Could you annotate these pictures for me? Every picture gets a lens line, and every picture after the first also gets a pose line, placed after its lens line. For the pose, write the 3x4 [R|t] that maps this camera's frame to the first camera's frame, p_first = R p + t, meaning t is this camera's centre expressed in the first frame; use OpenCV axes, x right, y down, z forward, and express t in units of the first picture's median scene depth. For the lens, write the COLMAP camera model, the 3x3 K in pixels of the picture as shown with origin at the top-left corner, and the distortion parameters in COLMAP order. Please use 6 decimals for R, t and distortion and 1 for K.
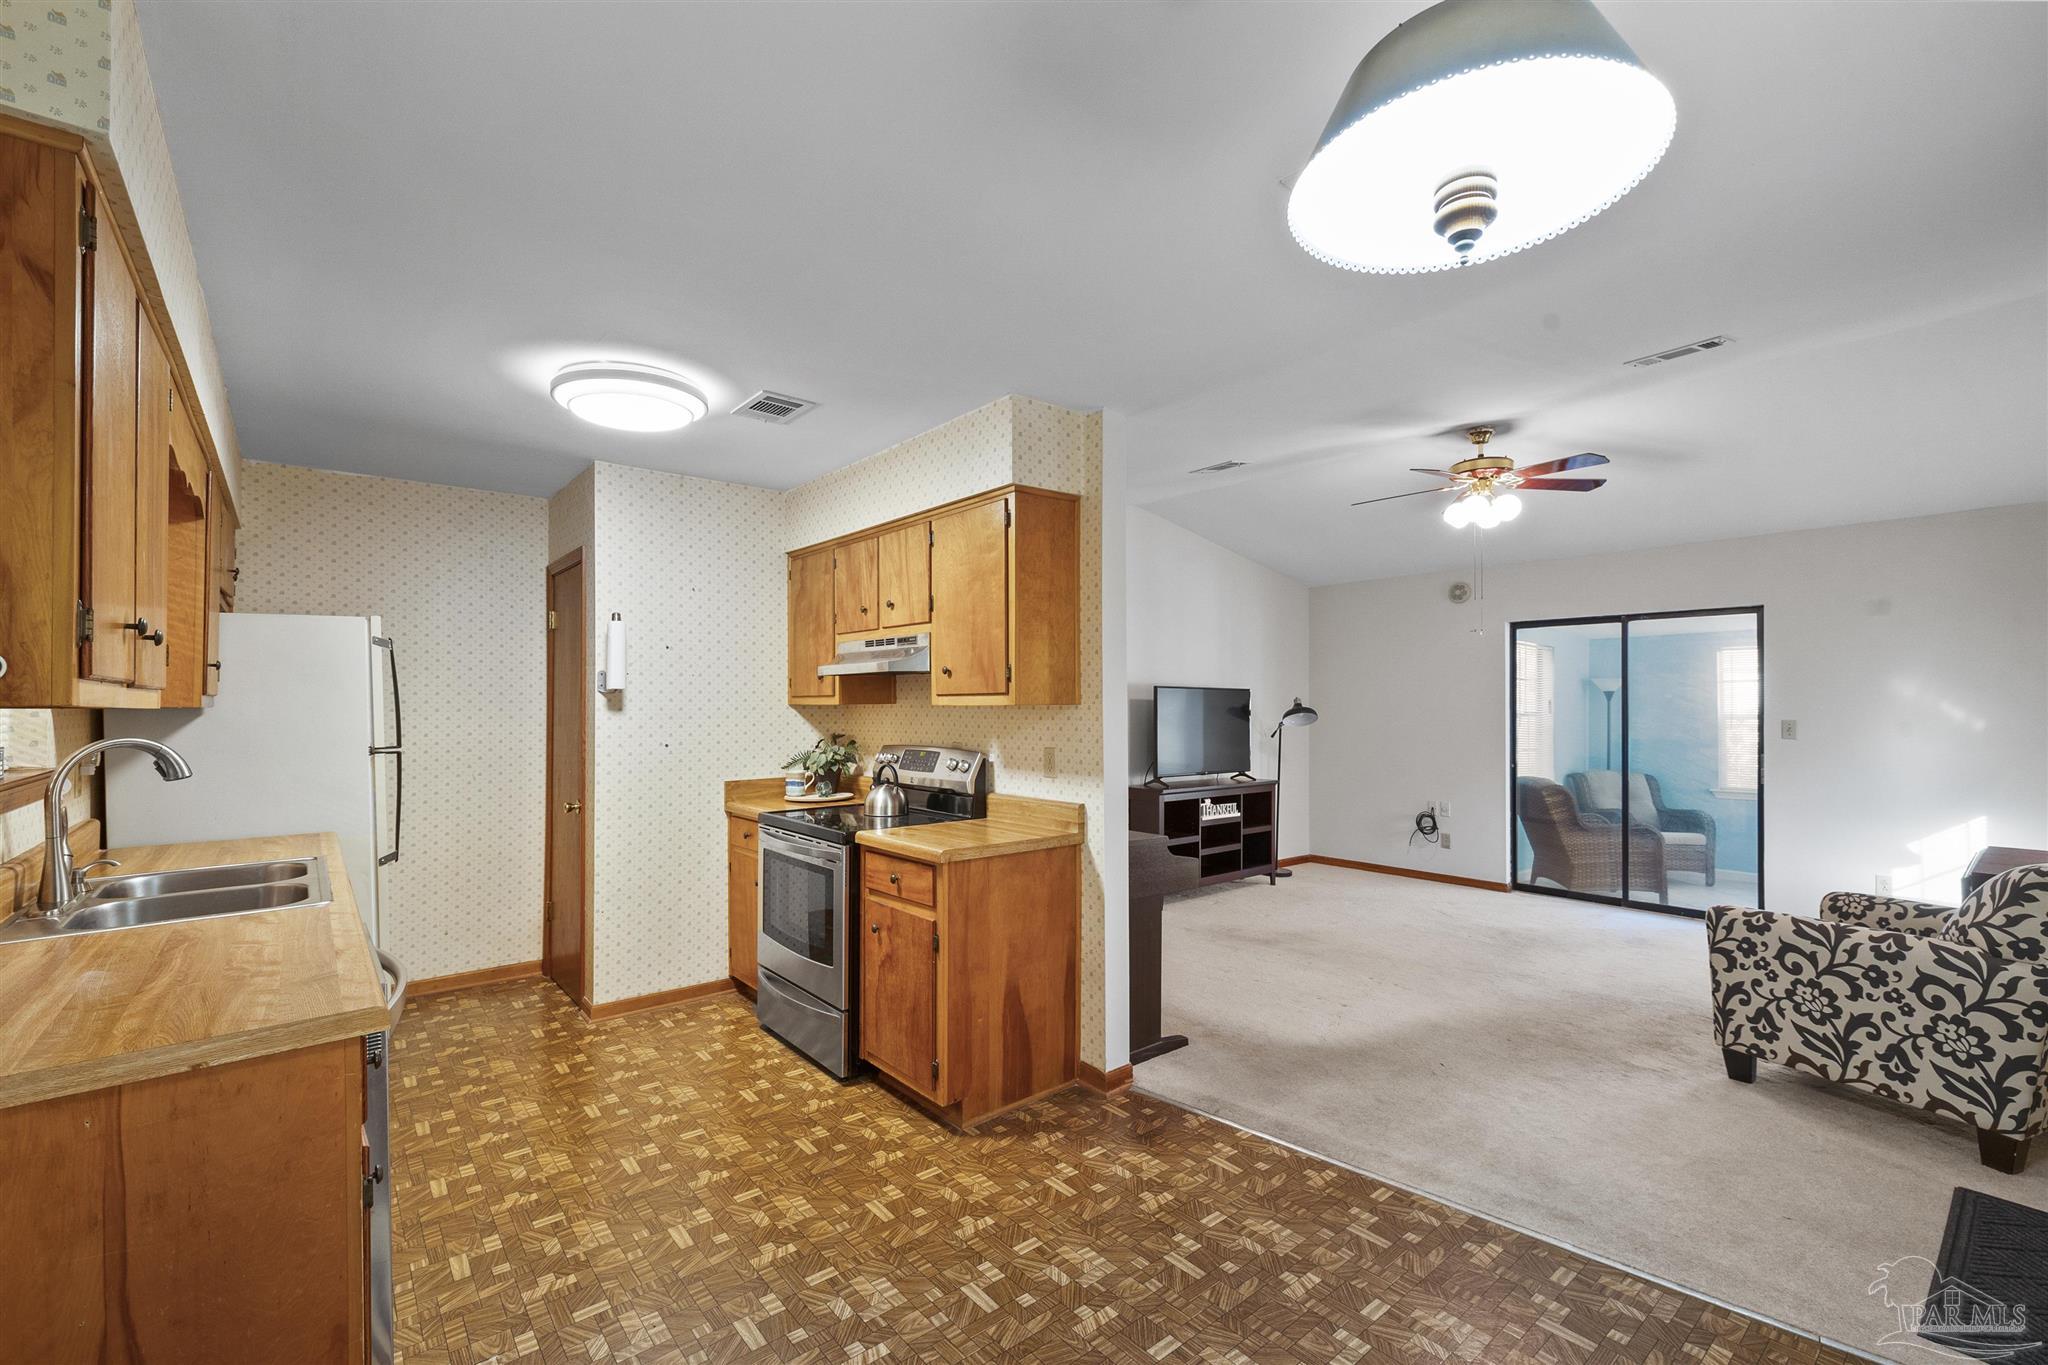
lens RADIAL K [[863.6, 0, 1024.1], [0, 863.6, 698.8], [0, 0, 1]] dist [-0.001454, -0.000104]
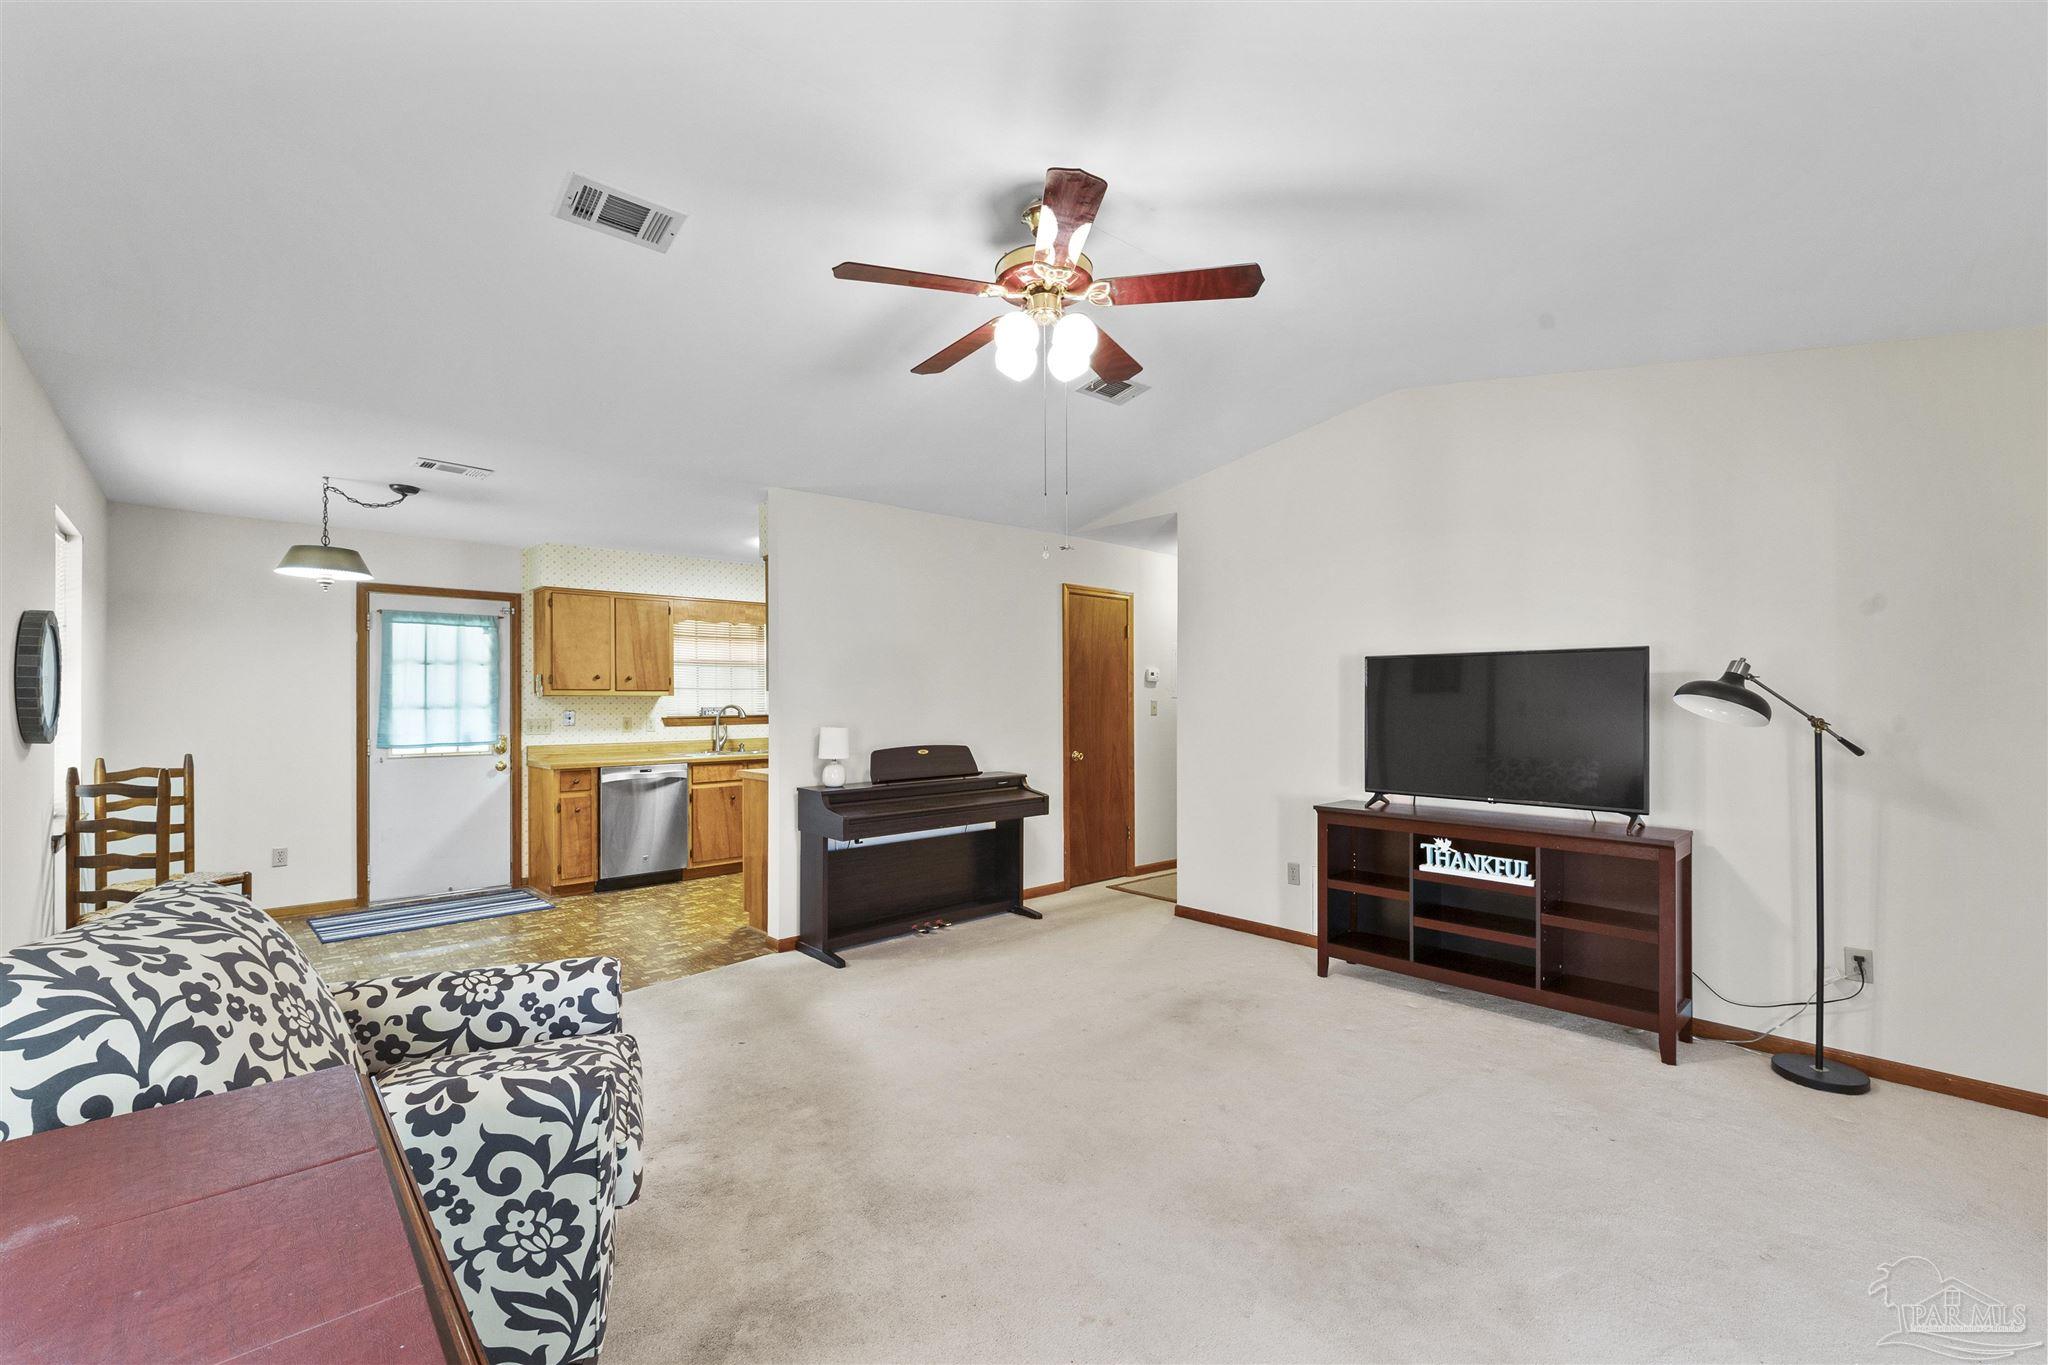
lens RADIAL K [[857.7, 0, 1022.3], [0, 857.7, 694.1], [0, 0, 1]] dist [-0.000381, 0.000167]
pose [[0.045325, -0.009515, -0.998927, 1.378684], [0.014247, 0.999859, -0.008877, 0.029826], [0.998871, -0.013830, 0.045454, 1.185693]]
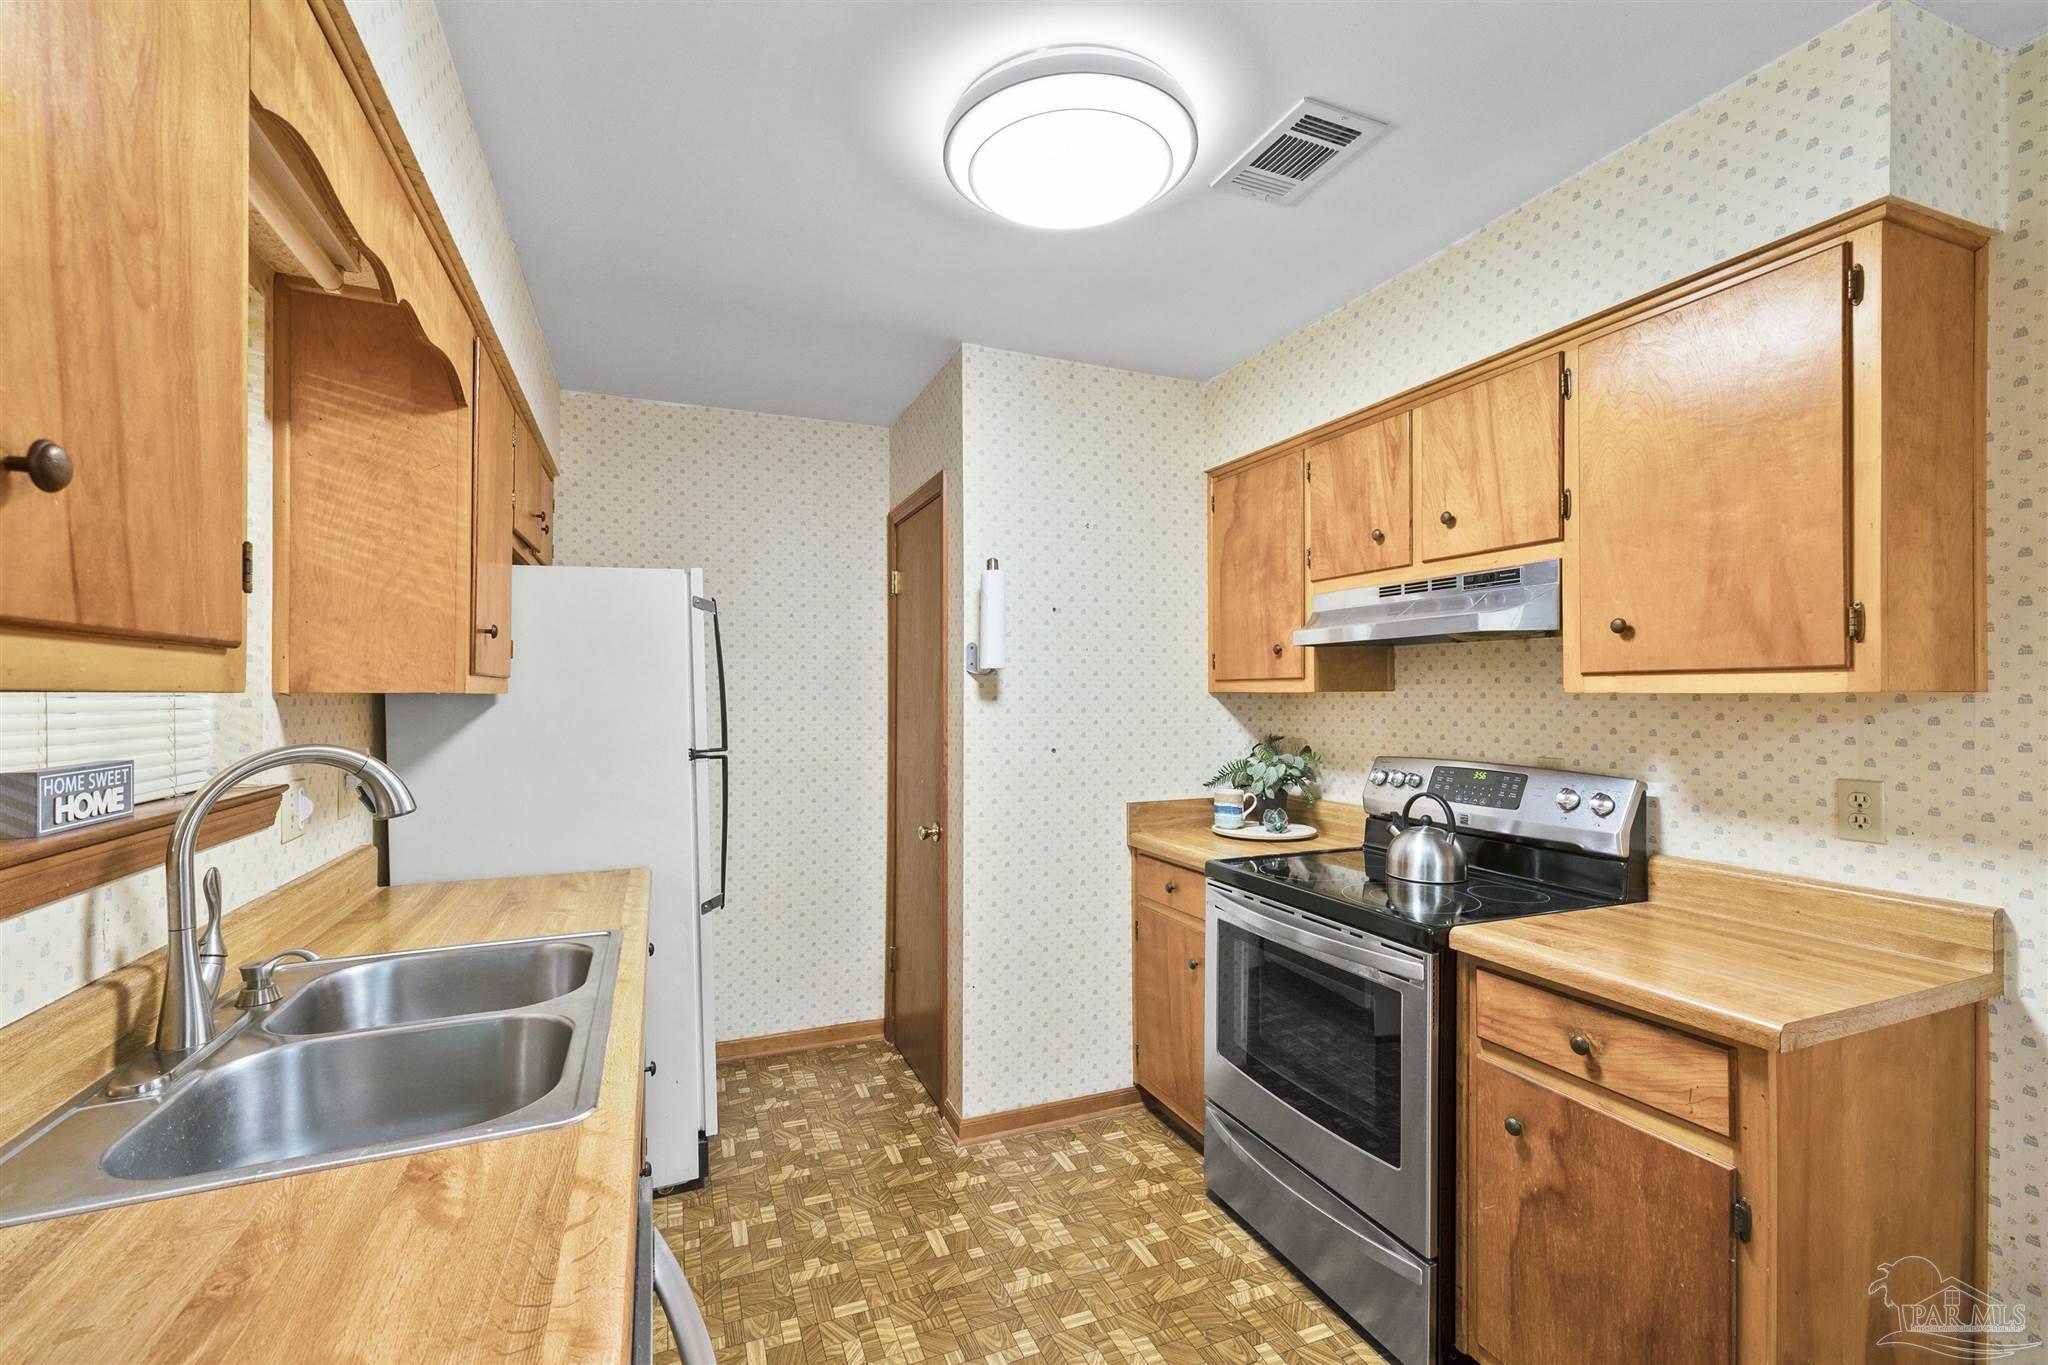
lens RADIAL K [[878.7, 0, 1021.2], [0, 878.7, 698.7], [0, 0, 1]] dist [0.000401, 0.000465]
pose [[0.953333, 0.003968, -0.301894, -0.251981], [-0.000364, 0.999928, 0.011994, 0.004338], [0.301920, -0.011324, 0.953266, 0.354567]]
